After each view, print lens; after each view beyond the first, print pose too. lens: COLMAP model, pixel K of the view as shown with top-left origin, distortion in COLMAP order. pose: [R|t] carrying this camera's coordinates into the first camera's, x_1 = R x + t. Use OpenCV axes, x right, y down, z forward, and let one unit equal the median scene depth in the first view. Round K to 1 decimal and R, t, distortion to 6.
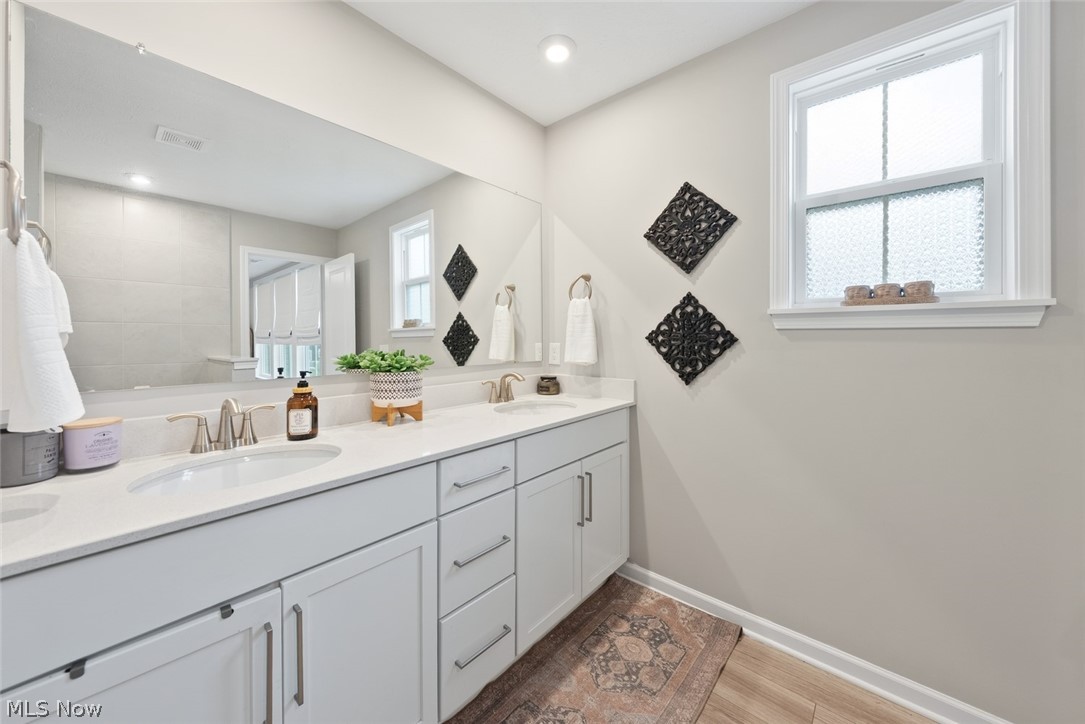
lens RADIAL K [[392.2, 0, 542.6], [0, 392.2, 336.5], [0, 0, 1]] dist [-0.001133, 0.000009]
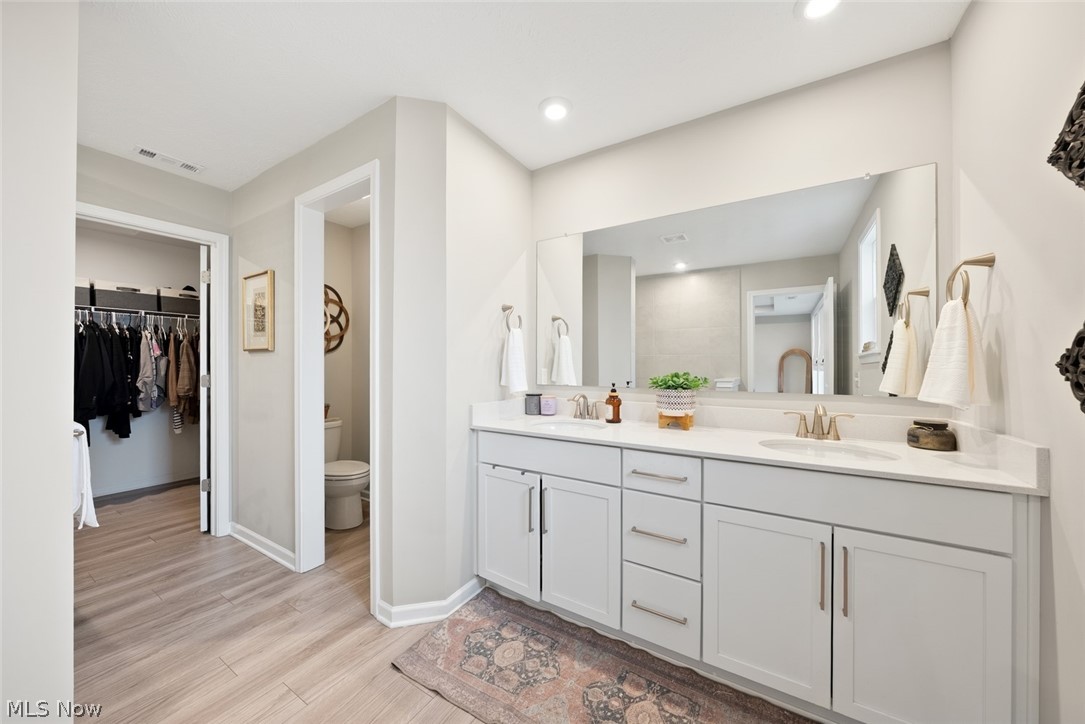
lens RADIAL K [[379.0, 0, 545.1], [0, 379.0, 363.9], [0, 0, 1]] dist [-0.002141, 0.000100]
pose [[0.170503, 0.001822, -0.985355, 0.874954], [-0.001778, 0.999997, 0.001542, 0.004750], [0.985355, 0.001489, 0.170506, 0.401830]]
